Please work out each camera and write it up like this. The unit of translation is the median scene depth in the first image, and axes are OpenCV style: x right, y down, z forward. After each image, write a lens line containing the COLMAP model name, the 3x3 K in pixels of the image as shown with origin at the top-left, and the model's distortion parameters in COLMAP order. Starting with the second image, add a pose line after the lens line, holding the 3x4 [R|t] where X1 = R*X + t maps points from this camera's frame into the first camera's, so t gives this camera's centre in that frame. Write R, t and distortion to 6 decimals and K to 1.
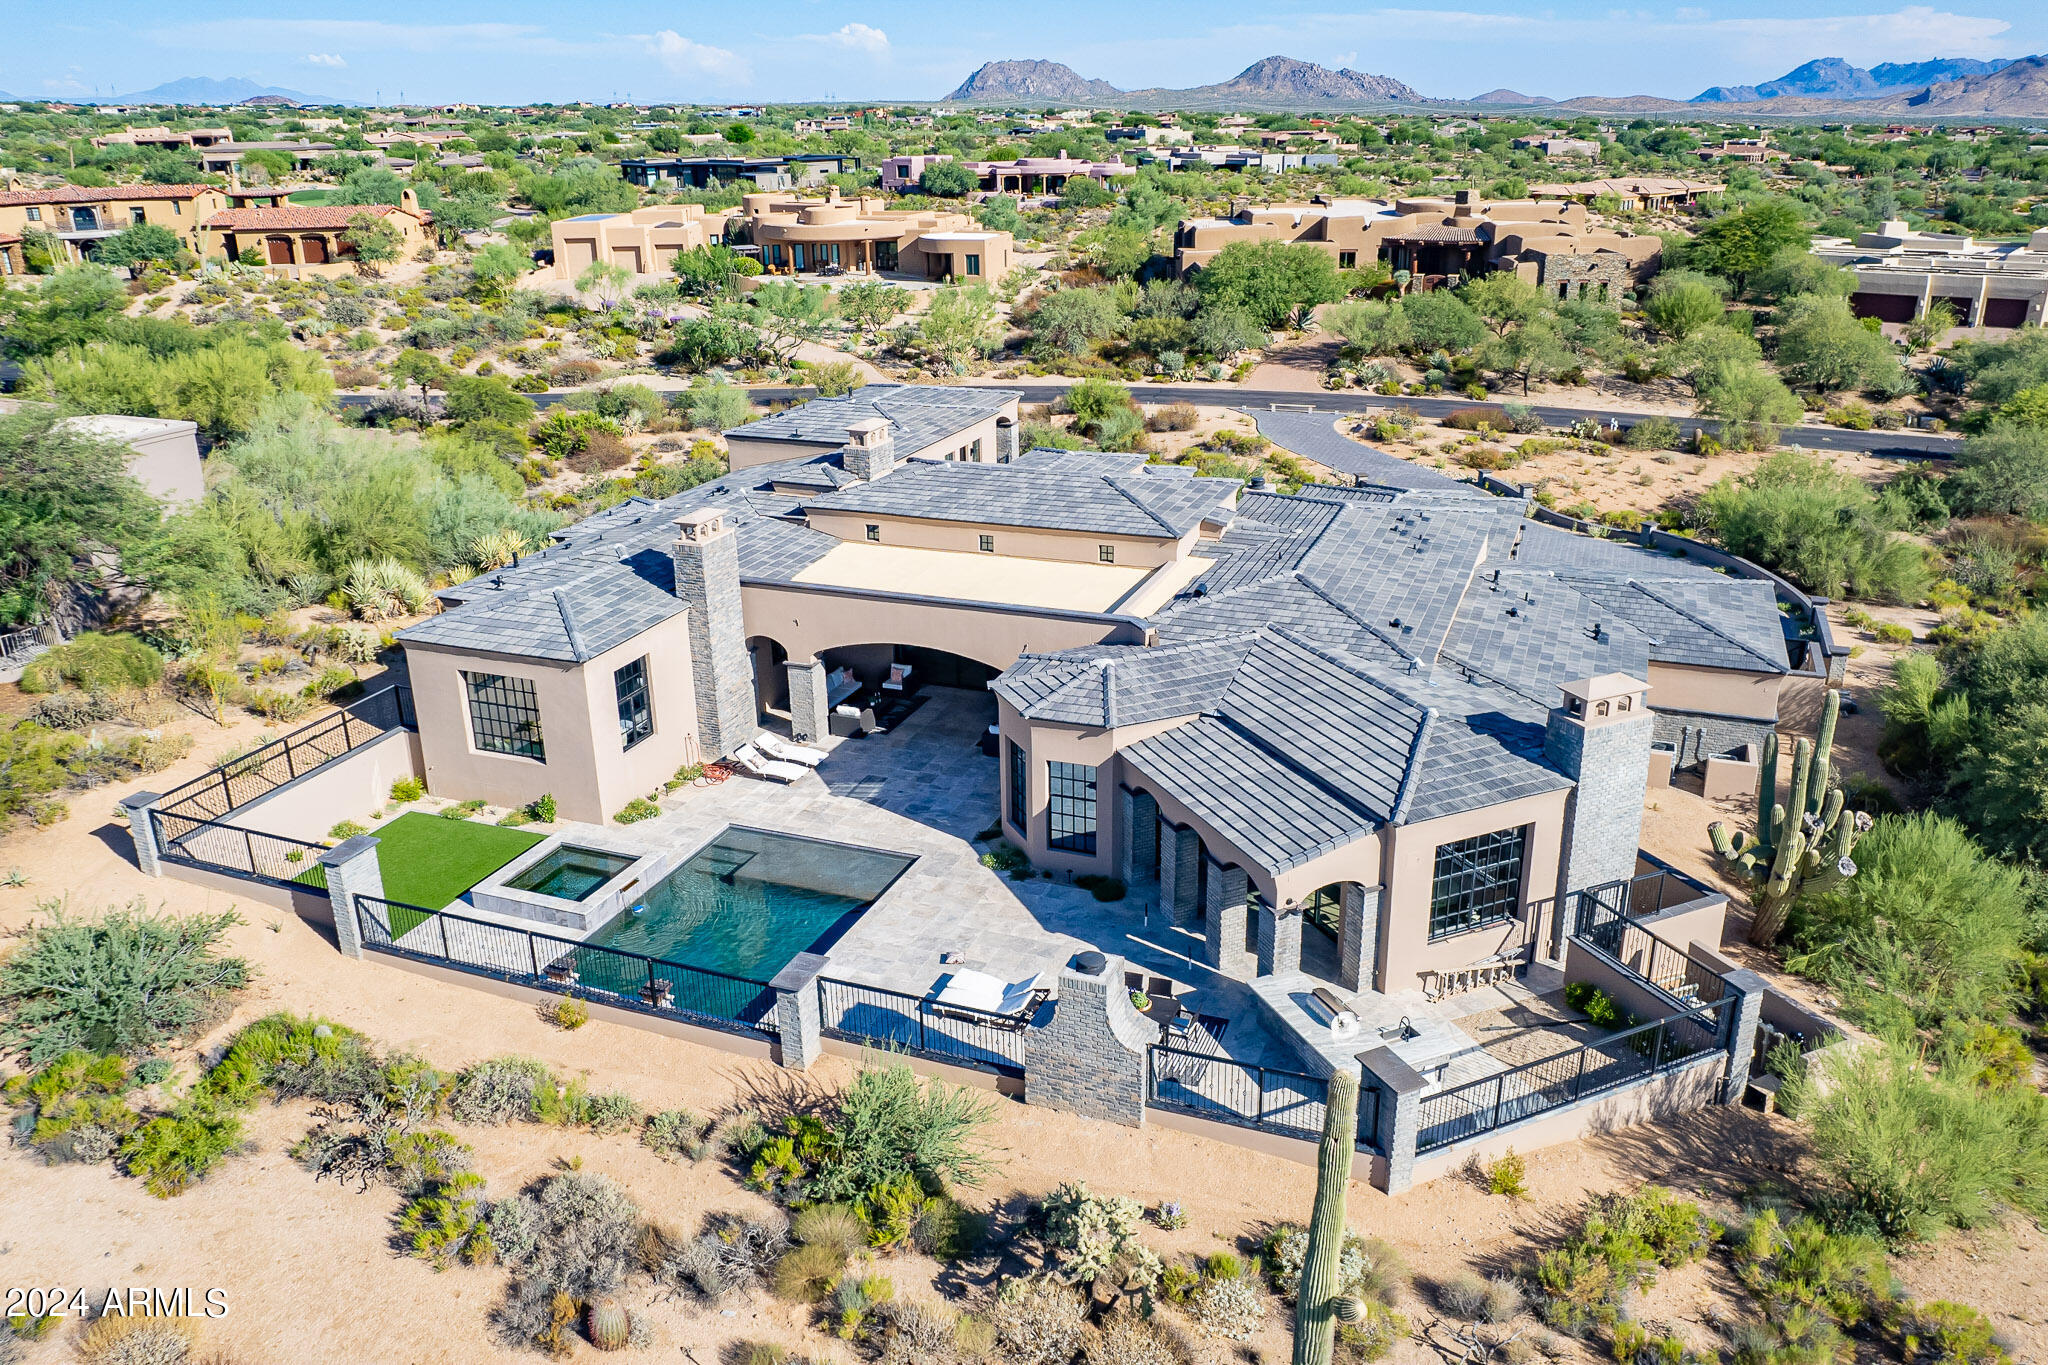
lens RADIAL K [[1549.4, 0, 1024.0], [0, 1549.4, 682.5], [0, 0, 1]] dist [-0.063307, 0.043562]
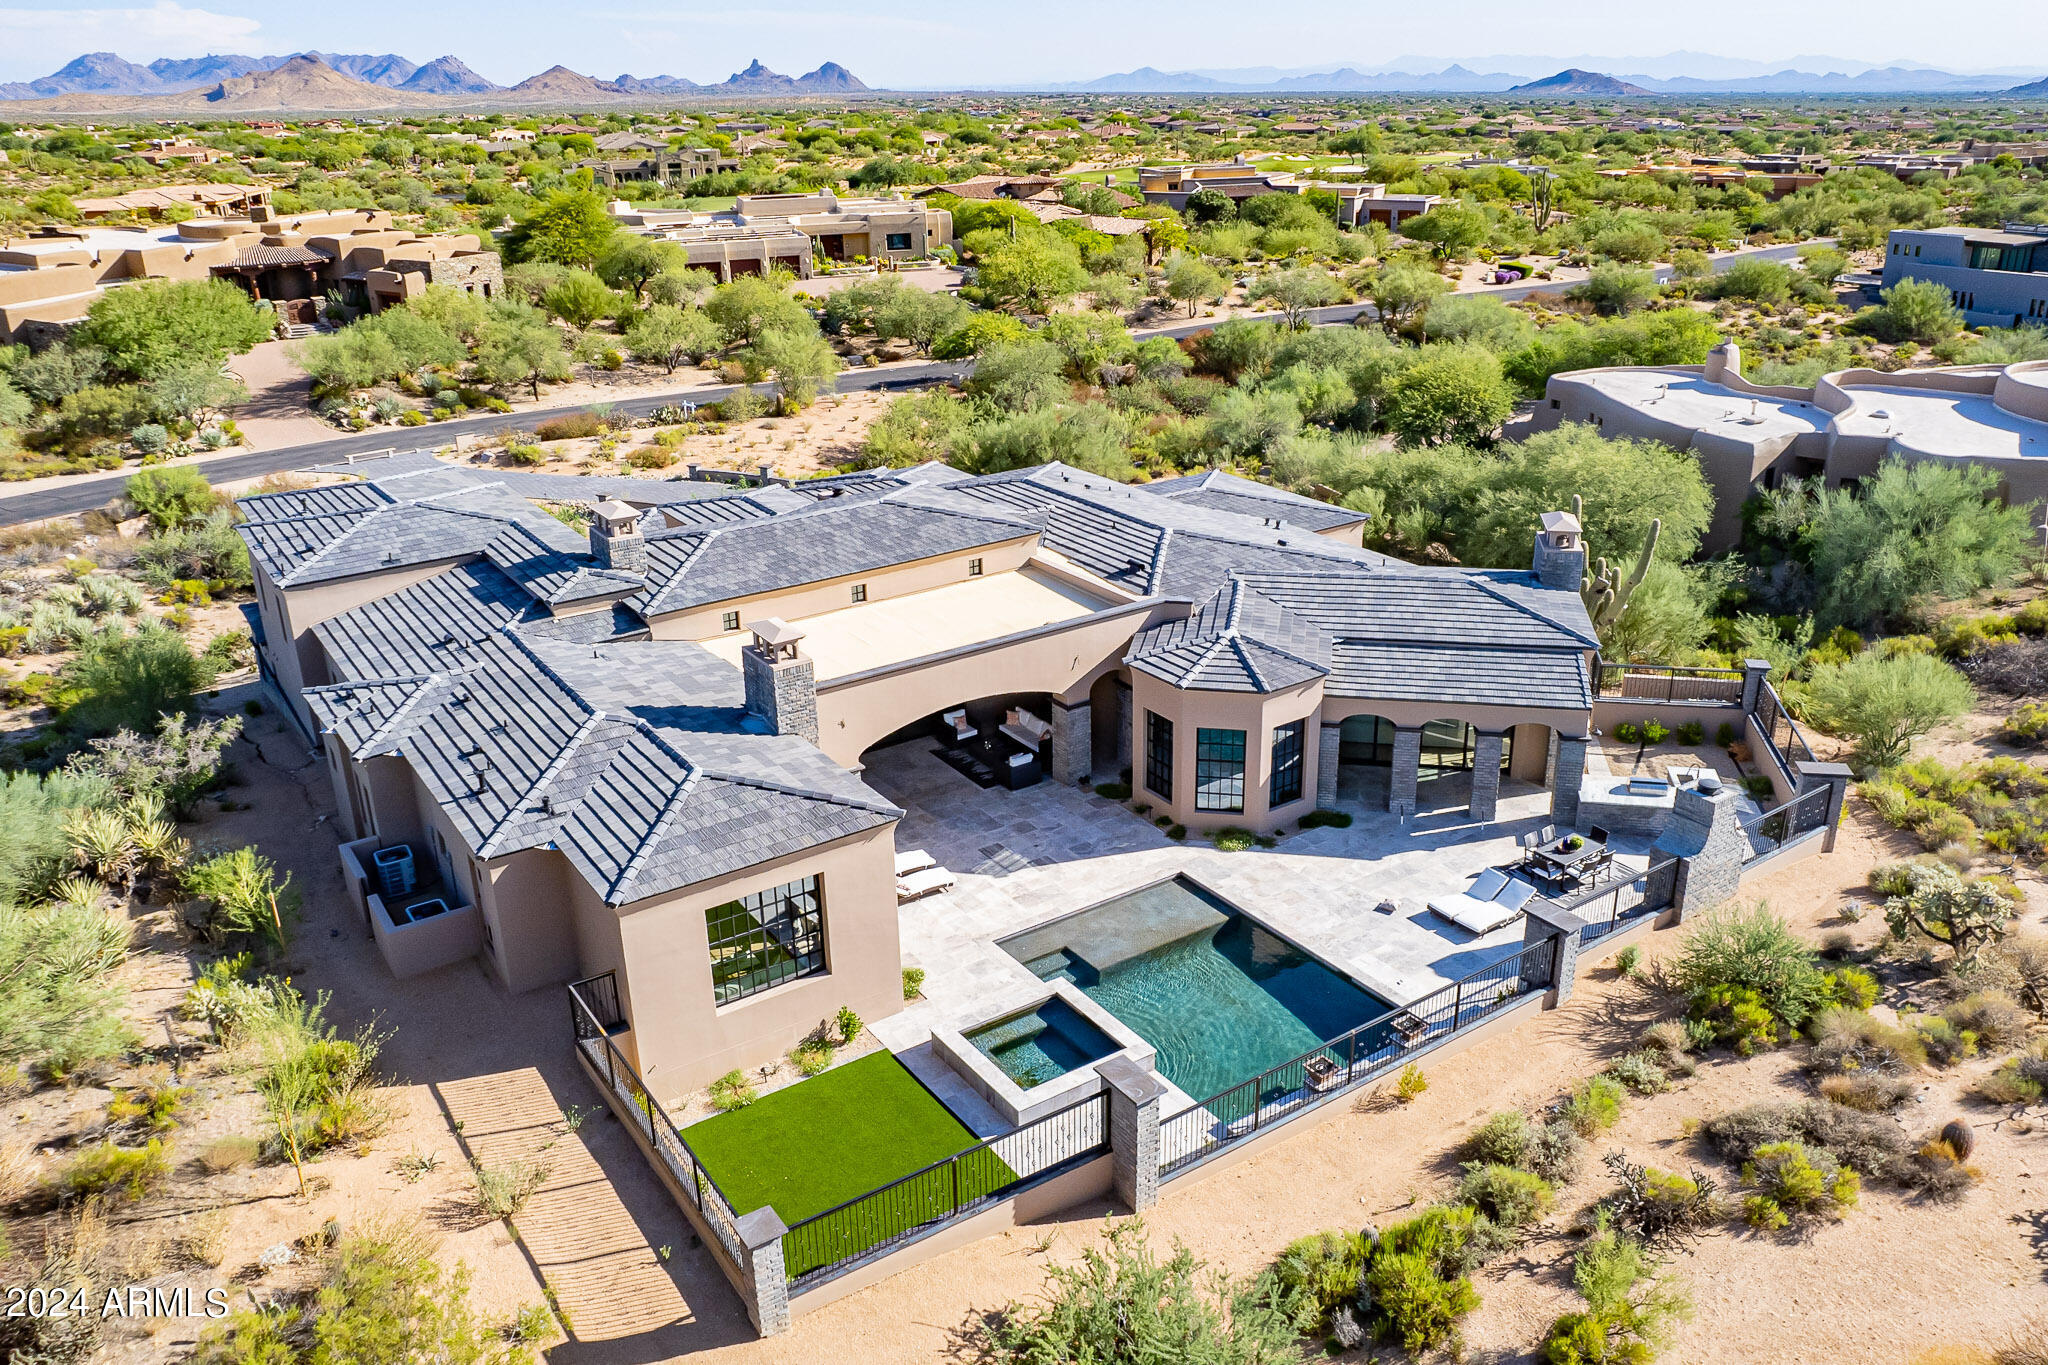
lens RADIAL K [[1574.7, 0, 1024.0], [0, 1574.7, 682.5], [0, 0, 1]] dist [-0.078782, 0.070066]
pose [[0.567393, -0.299992, 0.766857, -0.360241], [0.302351, 0.942127, 0.144849, -0.074941], [-0.765930, 0.149673, 0.625259, 0.180234]]
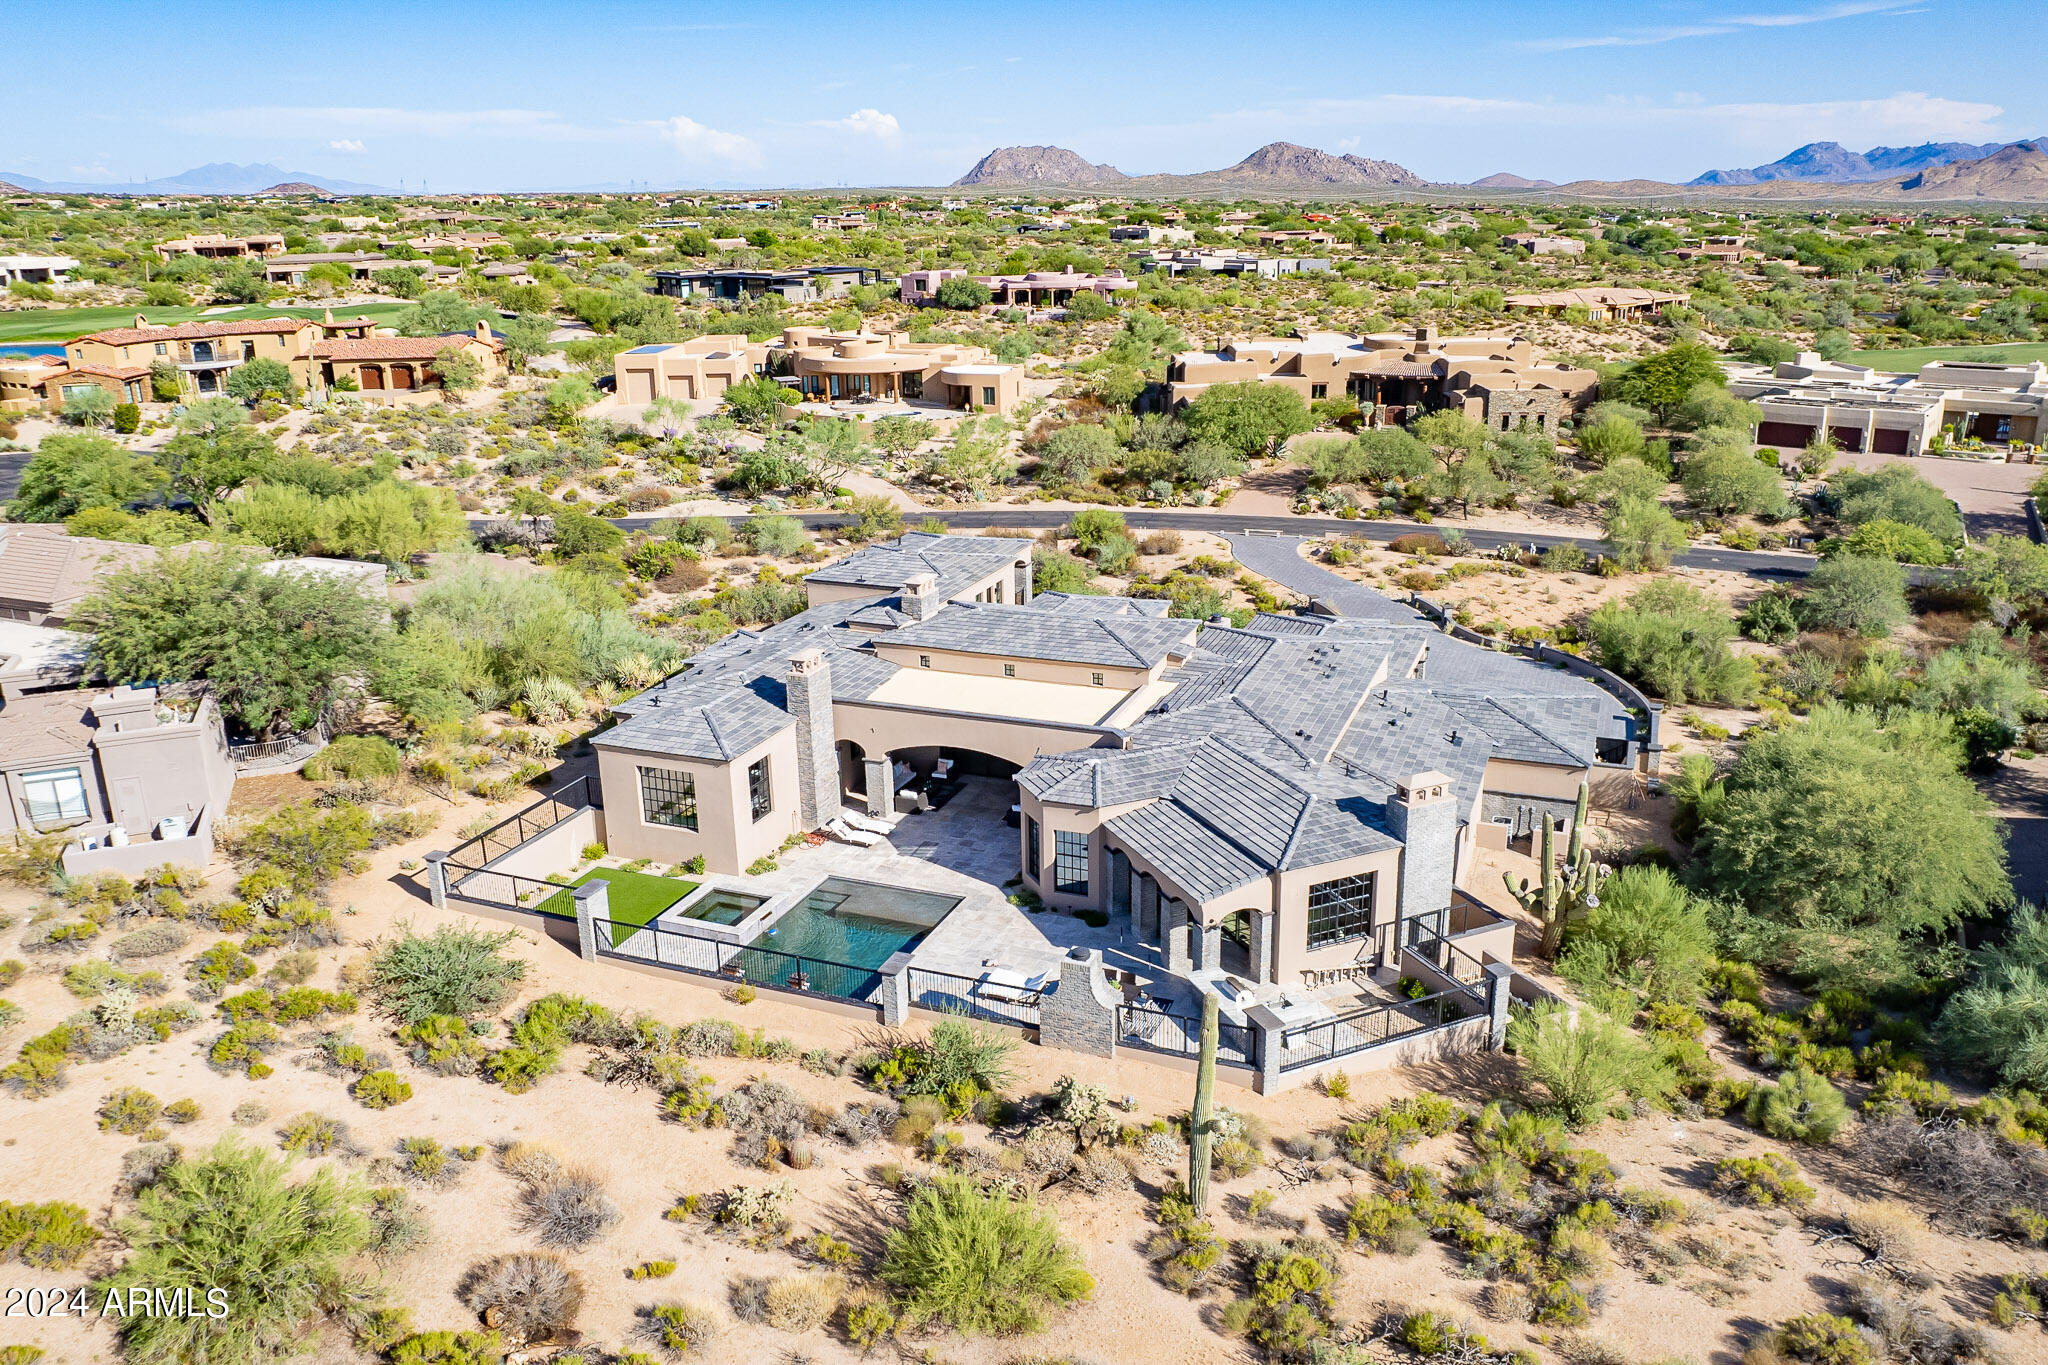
lens RADIAL K [[1549.4, 0, 1024.0], [0, 1549.4, 682.5], [0, 0, 1]] dist [-0.063307, 0.043562]
pose [[0.999985, -0.000128, -0.005418, -0.002157], [-0.000136, 0.998809, -0.048792, -0.006745], [0.005418, 0.048792, 0.998794, -0.182961]]
